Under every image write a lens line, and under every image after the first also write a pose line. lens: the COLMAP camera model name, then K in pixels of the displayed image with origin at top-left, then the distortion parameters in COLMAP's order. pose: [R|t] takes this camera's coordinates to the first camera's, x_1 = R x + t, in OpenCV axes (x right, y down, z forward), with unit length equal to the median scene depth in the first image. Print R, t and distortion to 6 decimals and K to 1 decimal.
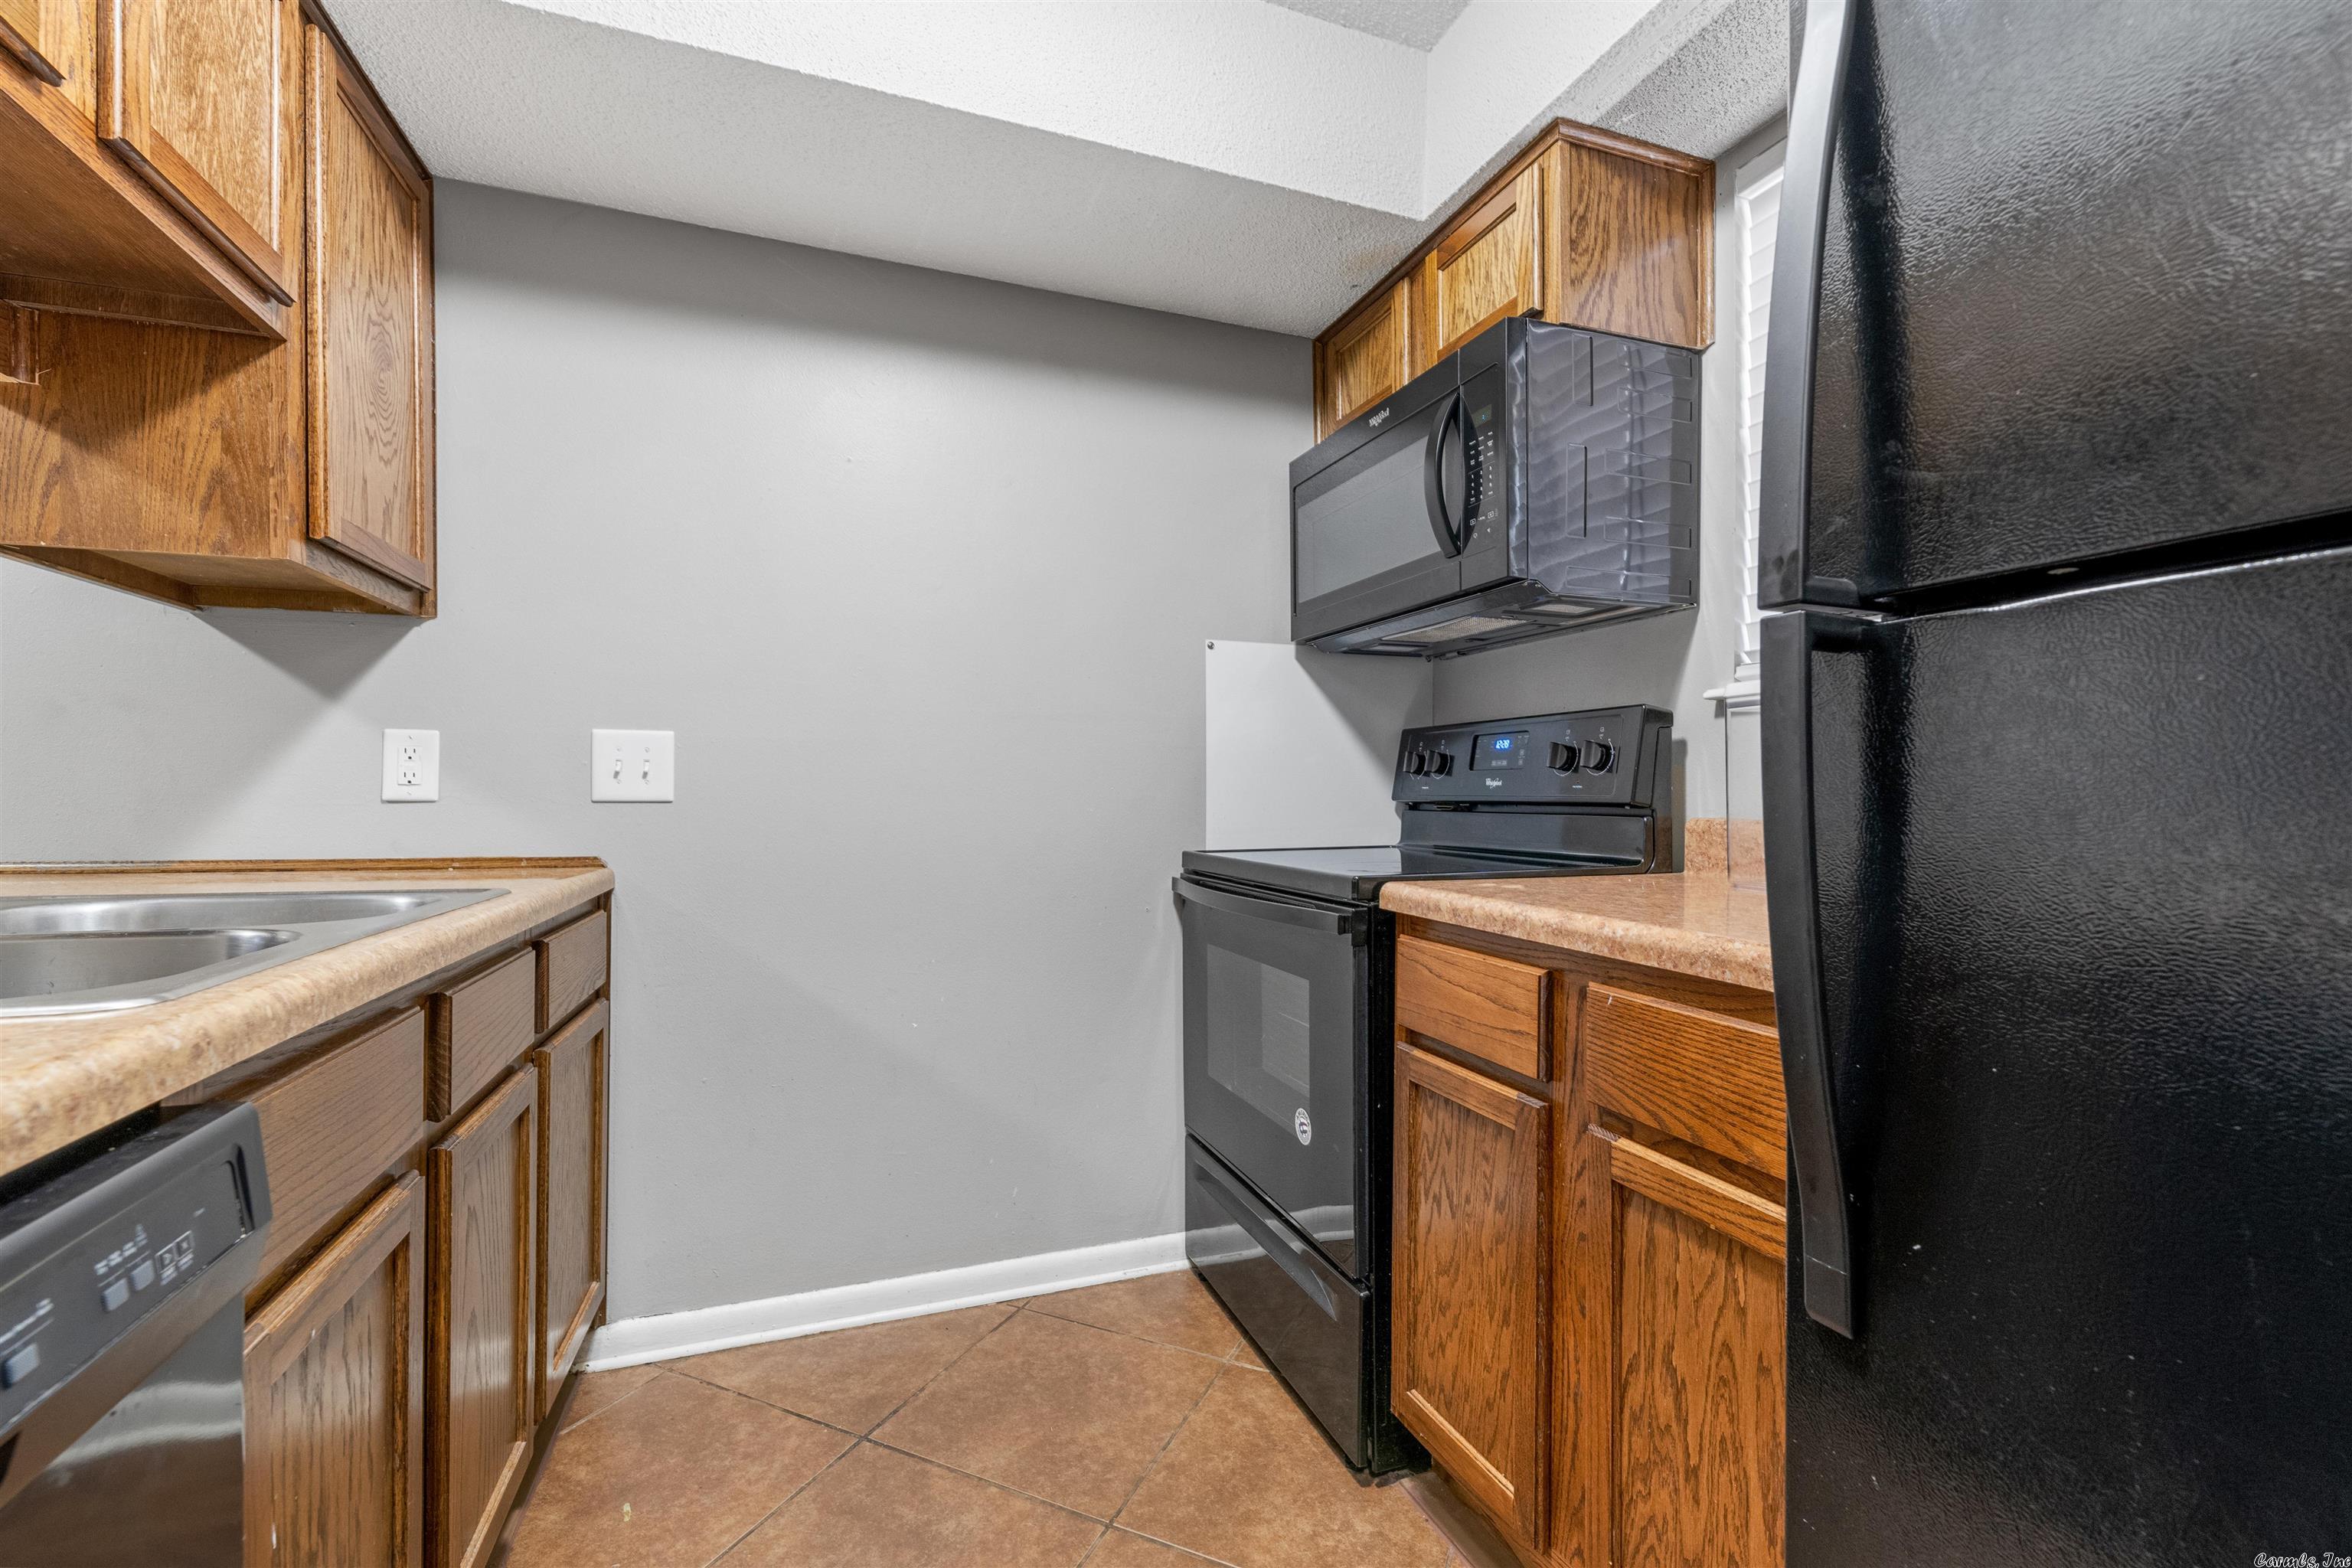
lens RADIAL K [[977.5, 0, 1174.5], [0, 977.5, 794.4], [0, 0, 1]] dist [0.009334, -0.005427]
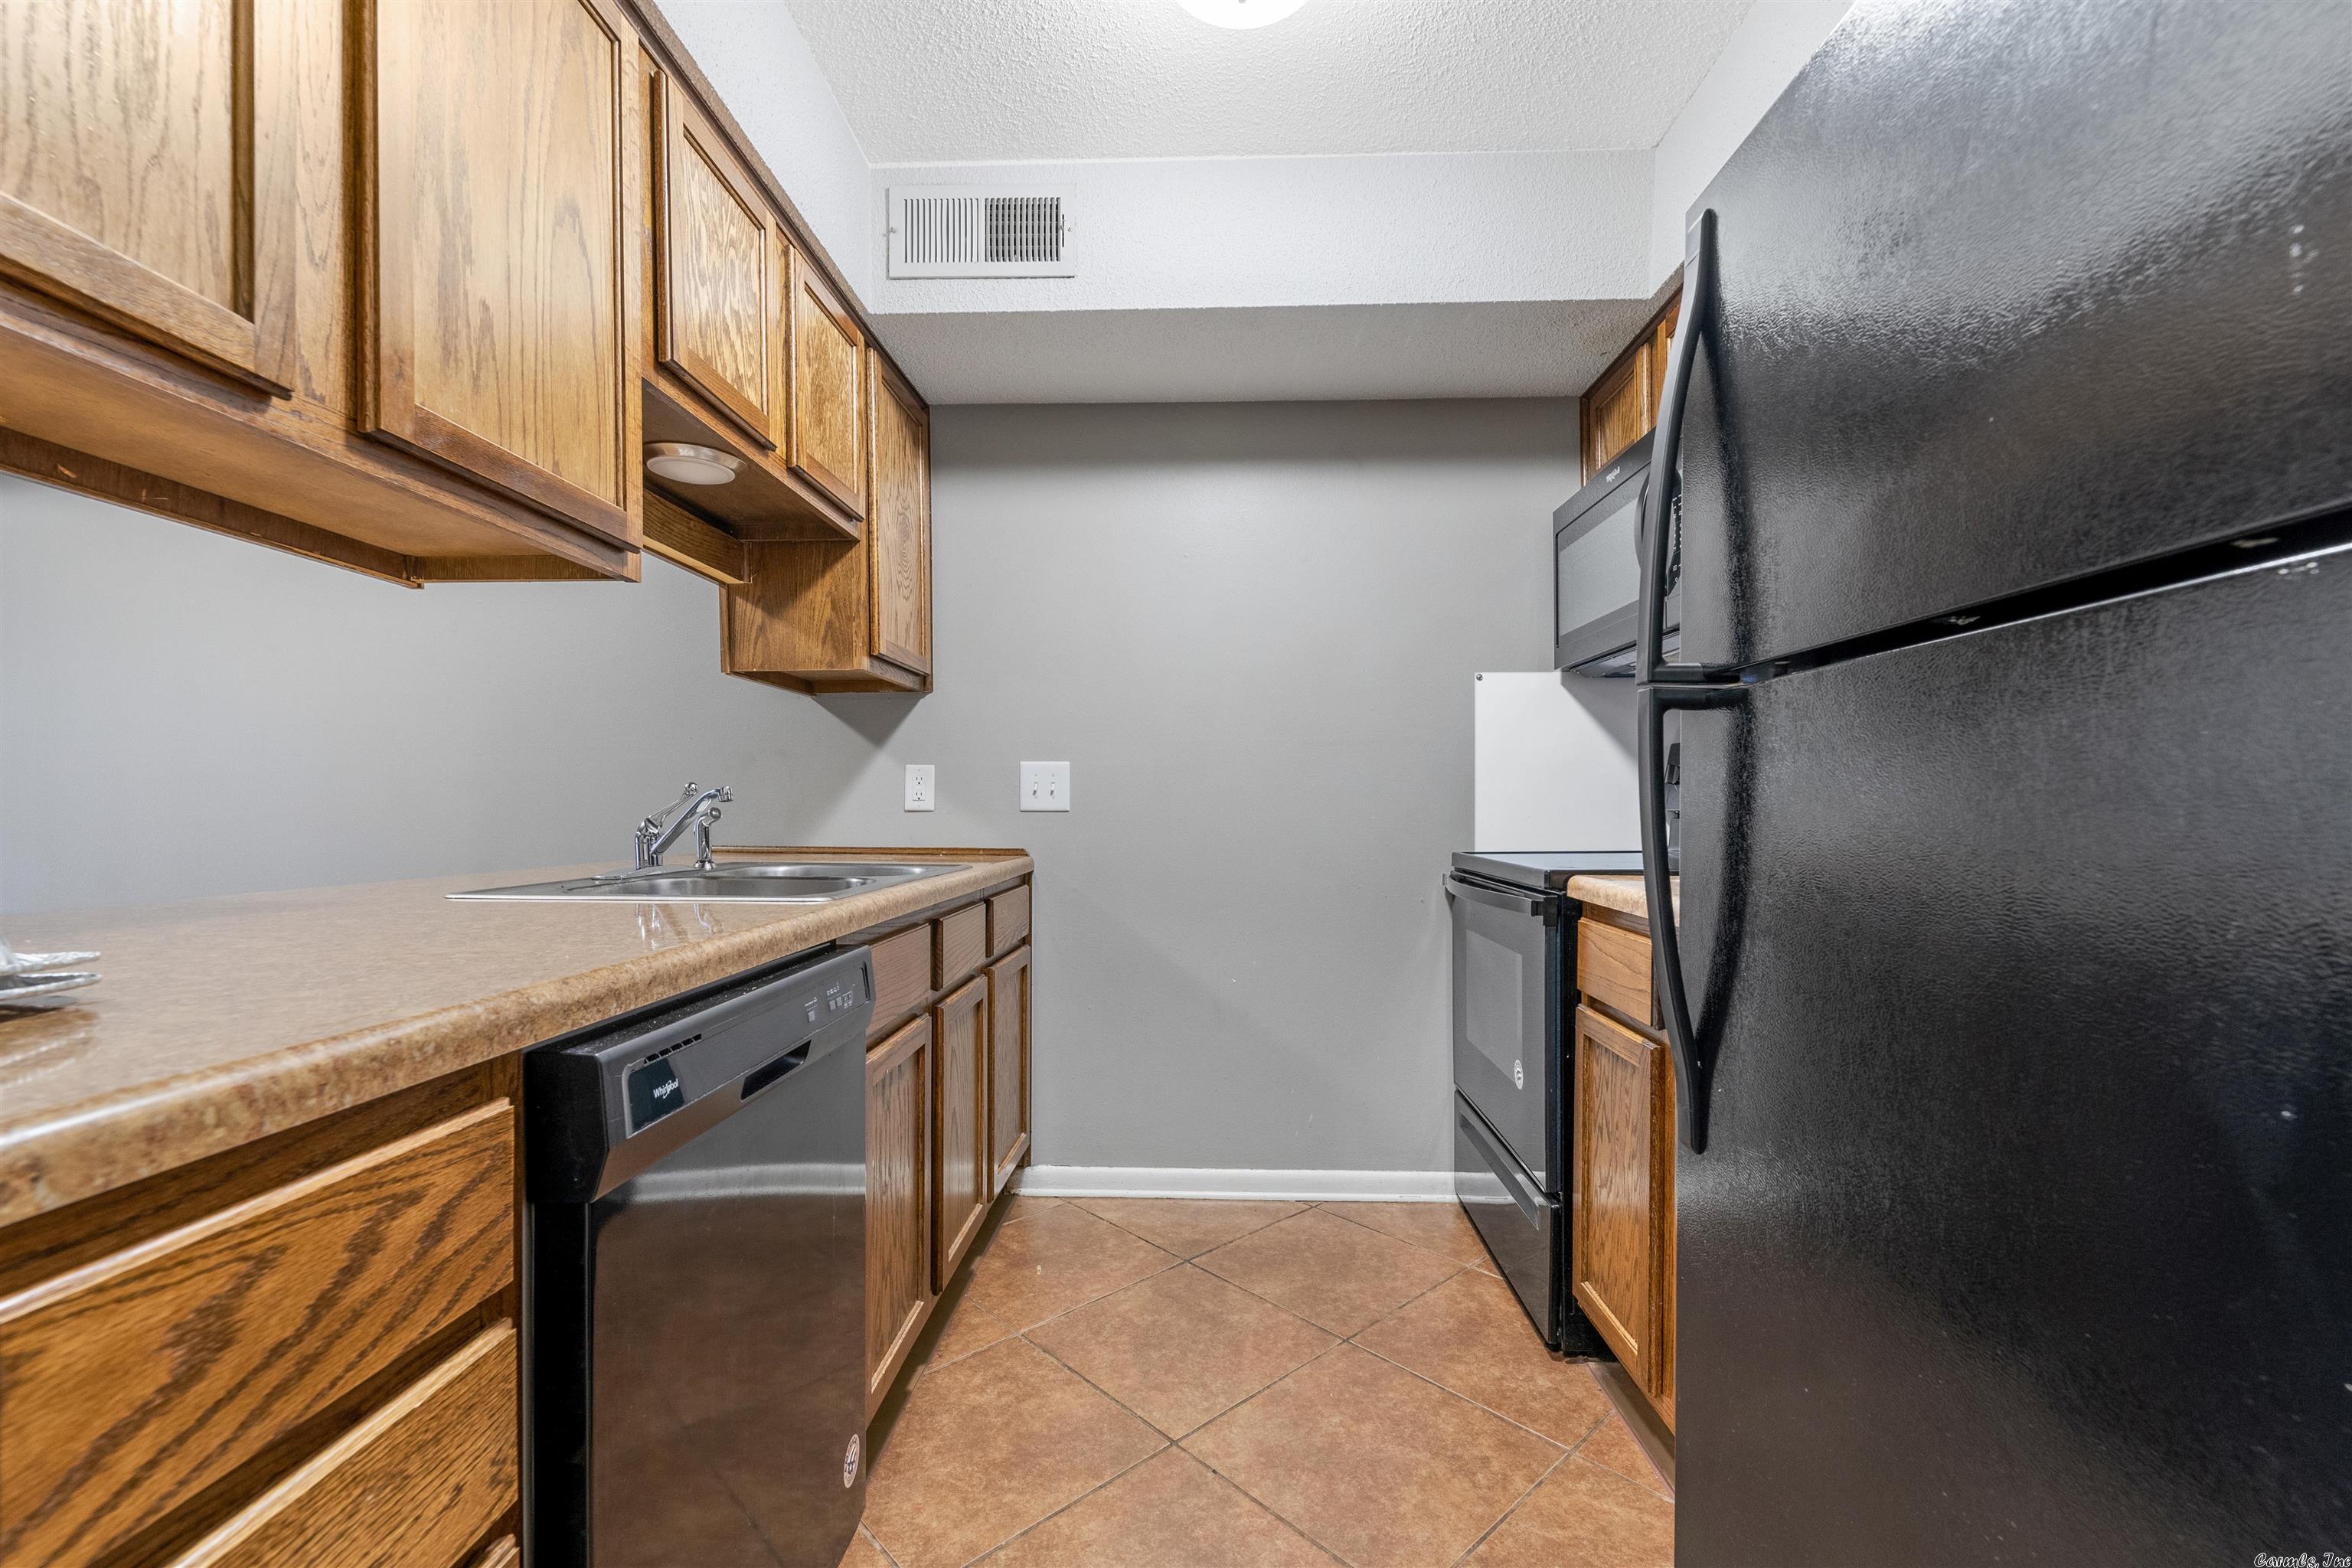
lens RADIAL K [[963.2, 0, 1187.5], [0, 963.2, 814.8], [0, 0, 1]] dist [0.000348, 0.000031]
pose [[0.927164, -0.000263, -0.374656, 0.213699], [0.003684, 0.999958, 0.008415, 0.001674], [0.374638, -0.009182, 0.927126, -0.293590]]
